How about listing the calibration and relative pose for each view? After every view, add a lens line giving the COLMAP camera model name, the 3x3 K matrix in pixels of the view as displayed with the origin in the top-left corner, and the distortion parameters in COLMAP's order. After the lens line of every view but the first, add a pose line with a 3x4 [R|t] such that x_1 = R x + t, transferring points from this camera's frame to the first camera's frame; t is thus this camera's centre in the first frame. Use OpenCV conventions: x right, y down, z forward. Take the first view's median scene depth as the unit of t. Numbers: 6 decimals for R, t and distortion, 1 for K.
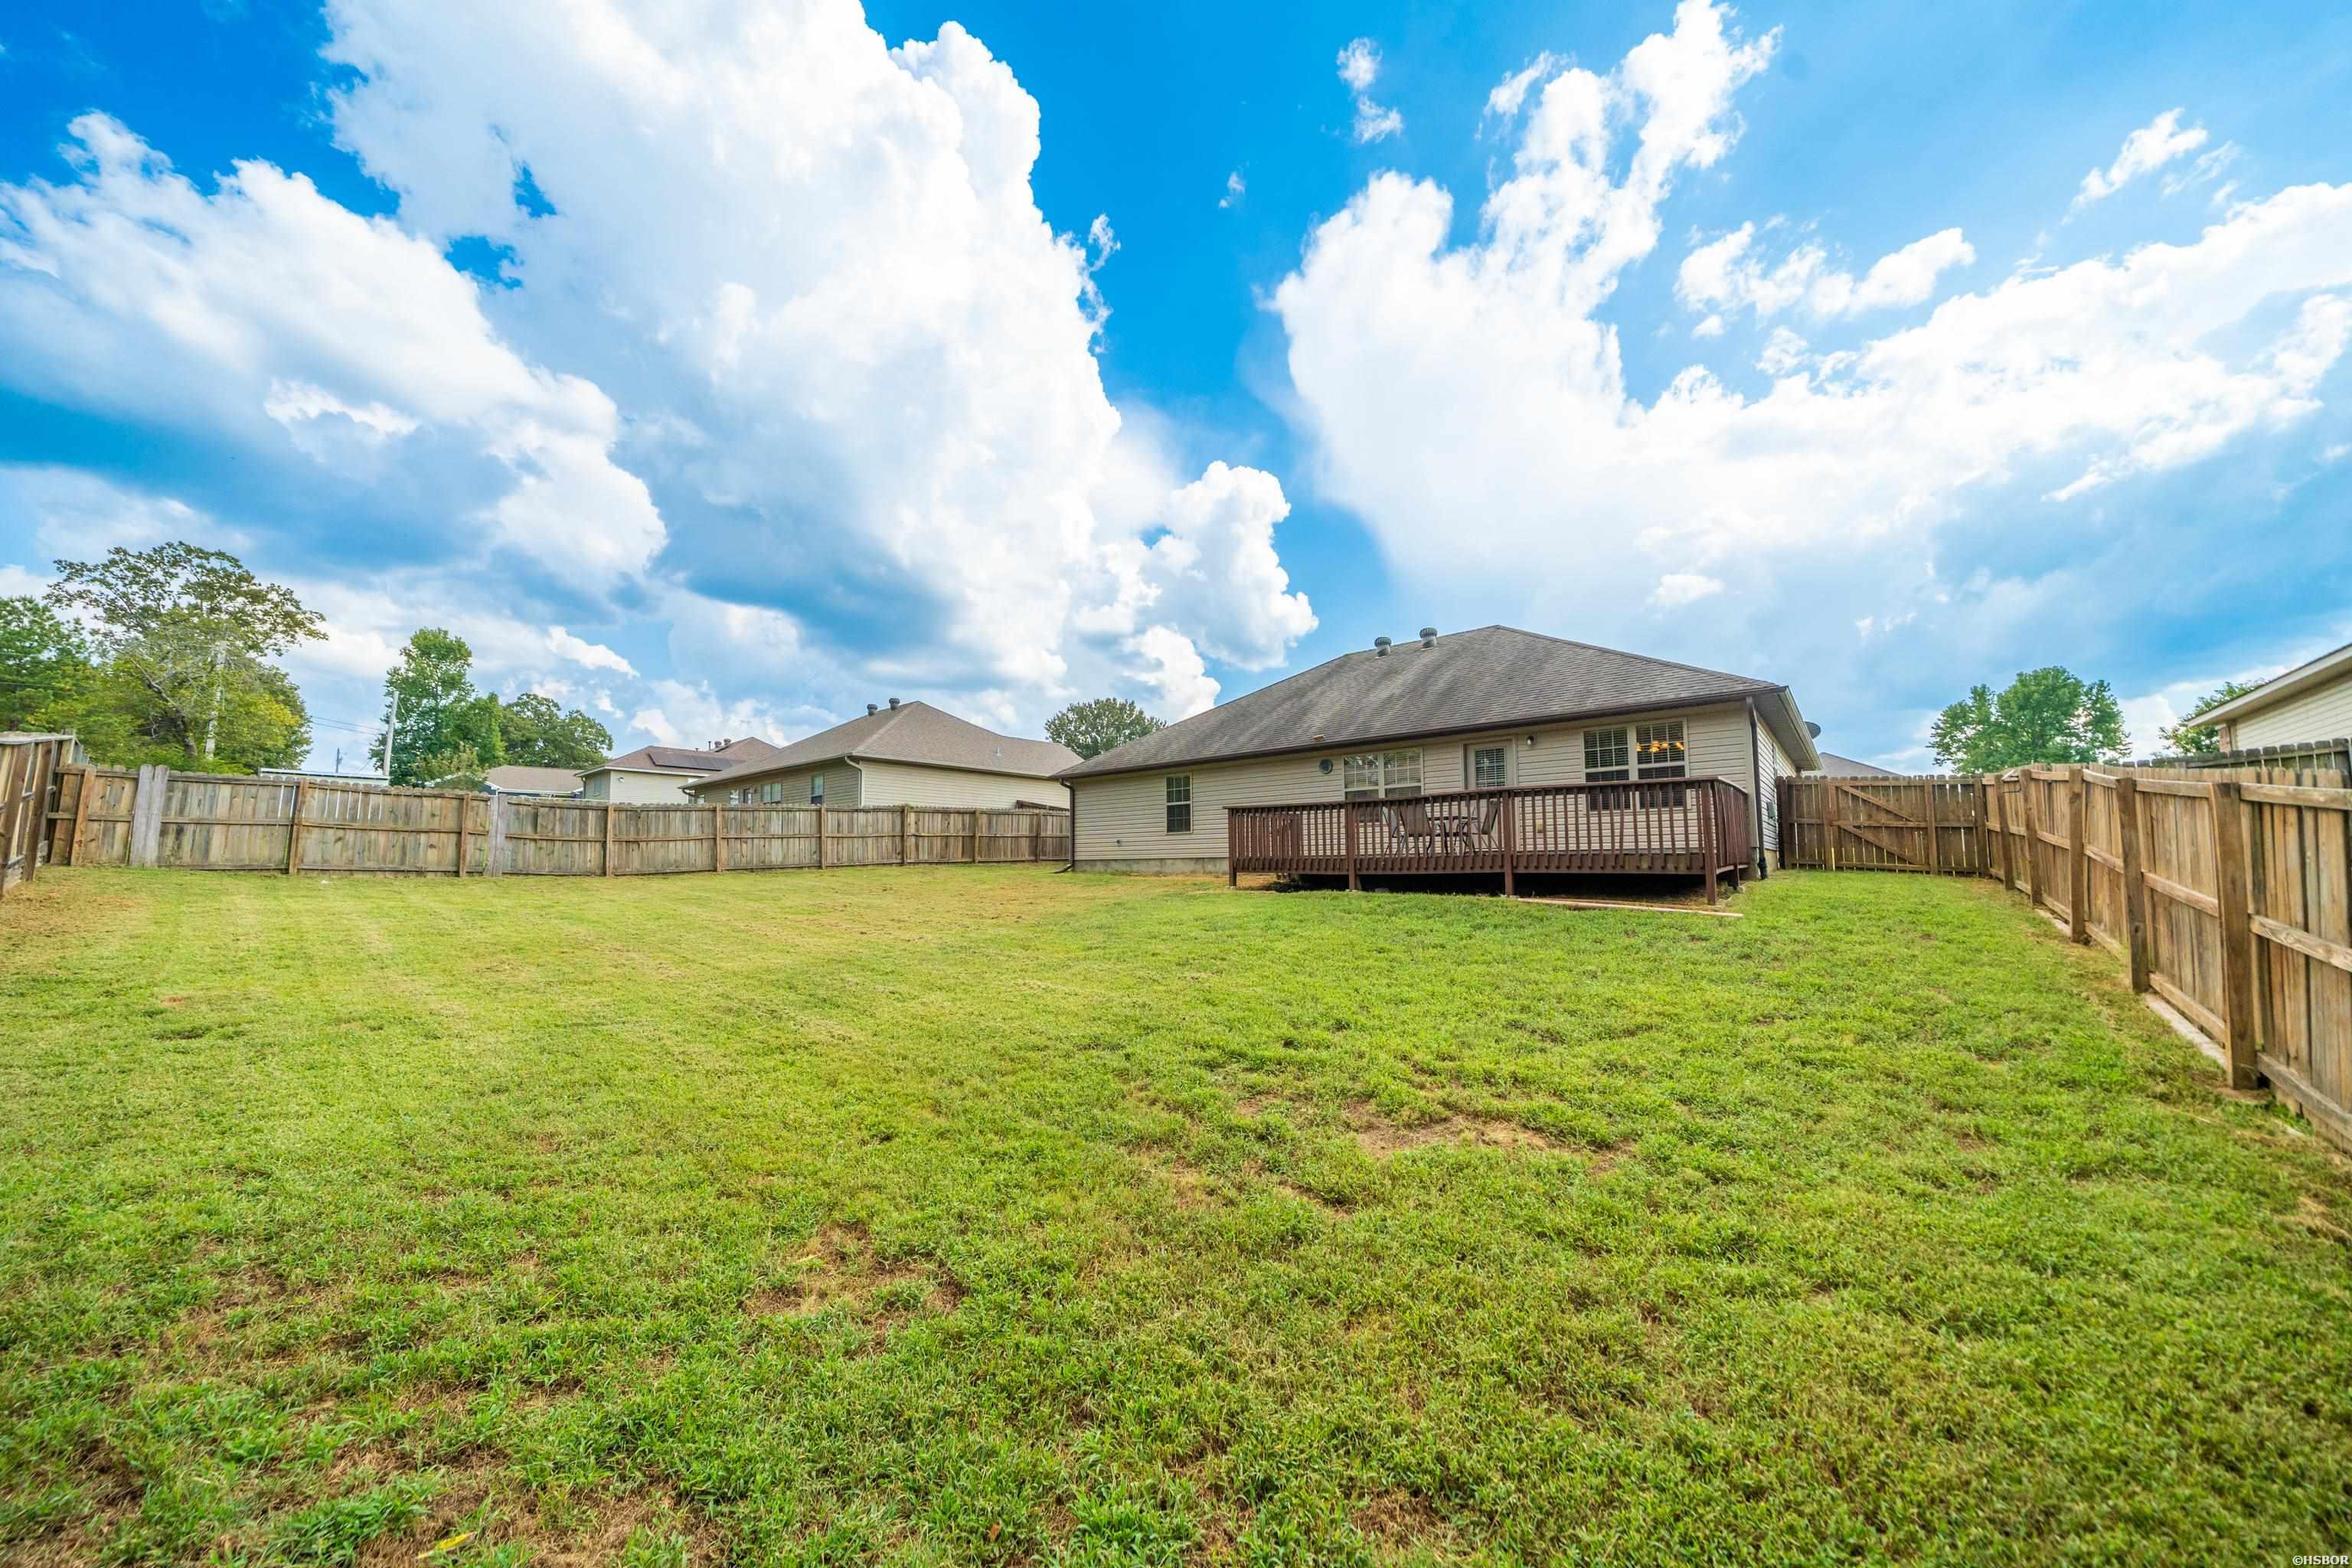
lens RADIAL K [[845.1, 0, 1176.0], [0, 845.1, 784.0], [0, 0, 1]] dist [0.007824, -0.000075]
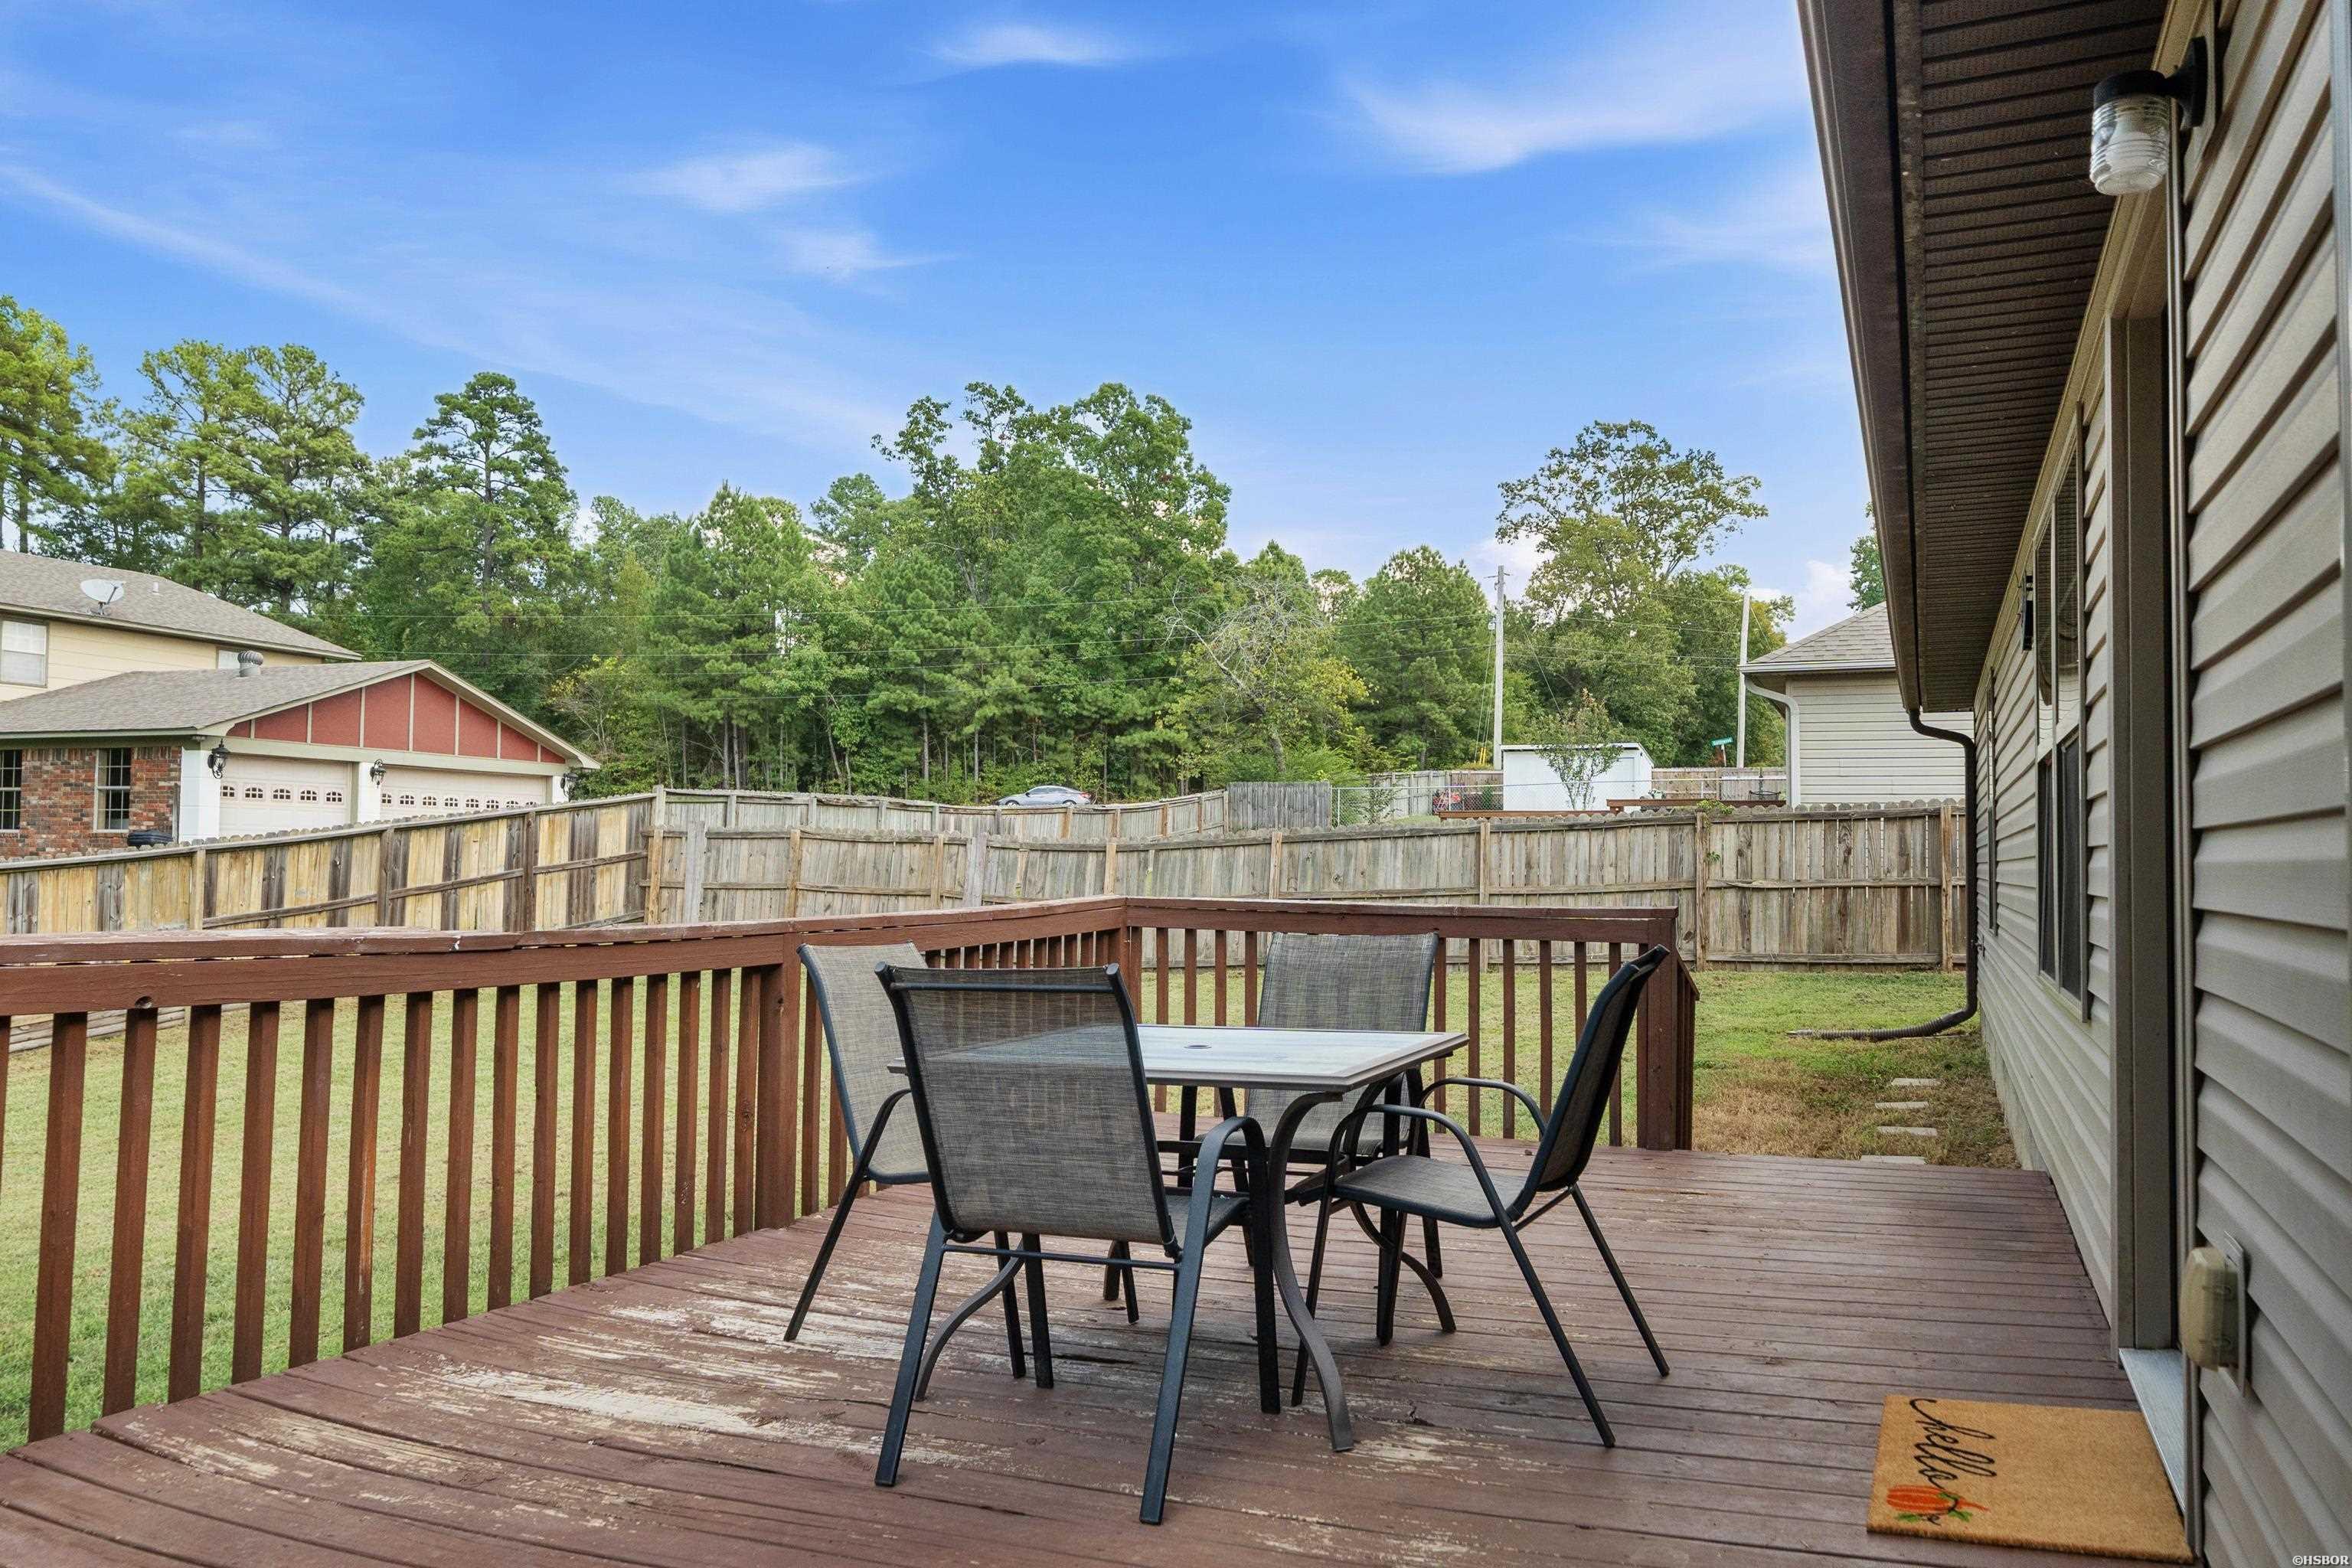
lens RADIAL K [[1777.4, 0, 1176.0], [0, 1777.4, 784.0], [0, 0, 1]] dist [0.001281, 0.000958]
pose [[0.335576, -0.039373, -0.941190, 0.322253], [0.088998, 0.995982, -0.009933, 0.002012], [0.937799, -0.080431, 0.337732, 0.494475]]
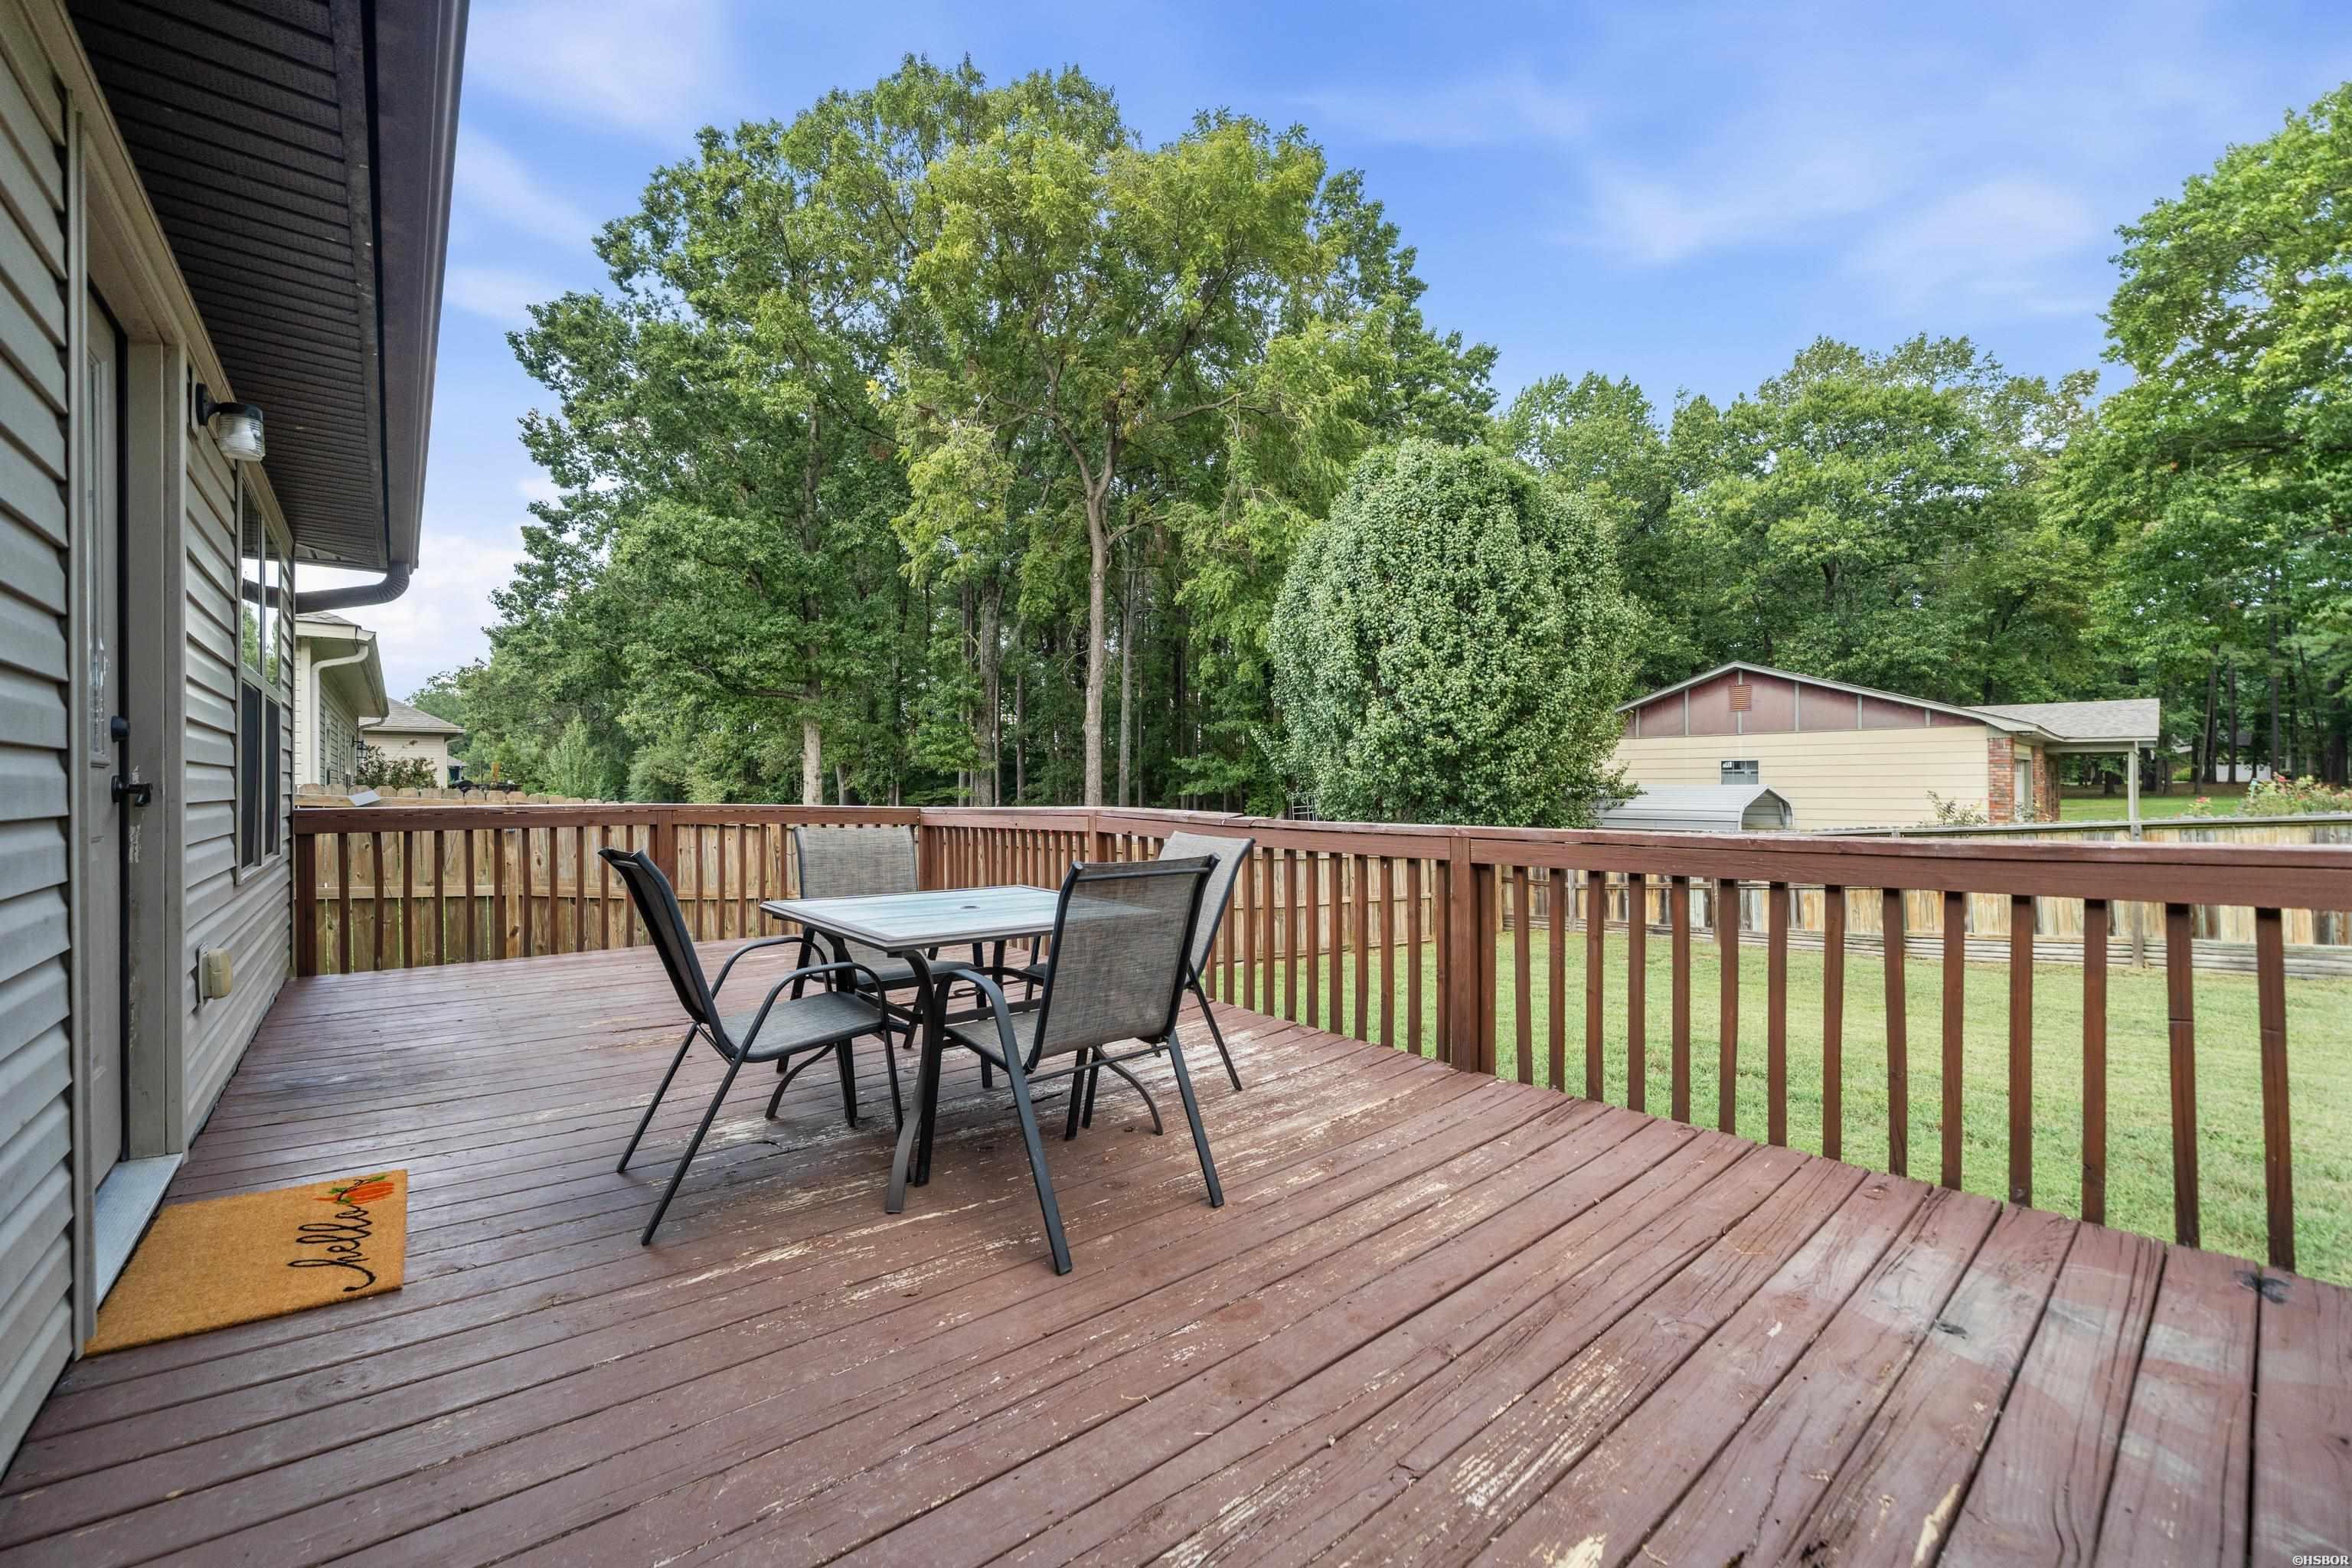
lens RADIAL K [[927.5, 0, 1176.0], [0, 927.5, 784.0], [0, 0, 1]] dist [-0.000840, -0.000161]
pose [[-0.991951, 0.002274, 0.126604, -0.710573], [-0.011125, 0.994407, -0.105025, 0.101040], [-0.126134, -0.105588, -0.986378, 1.415288]]
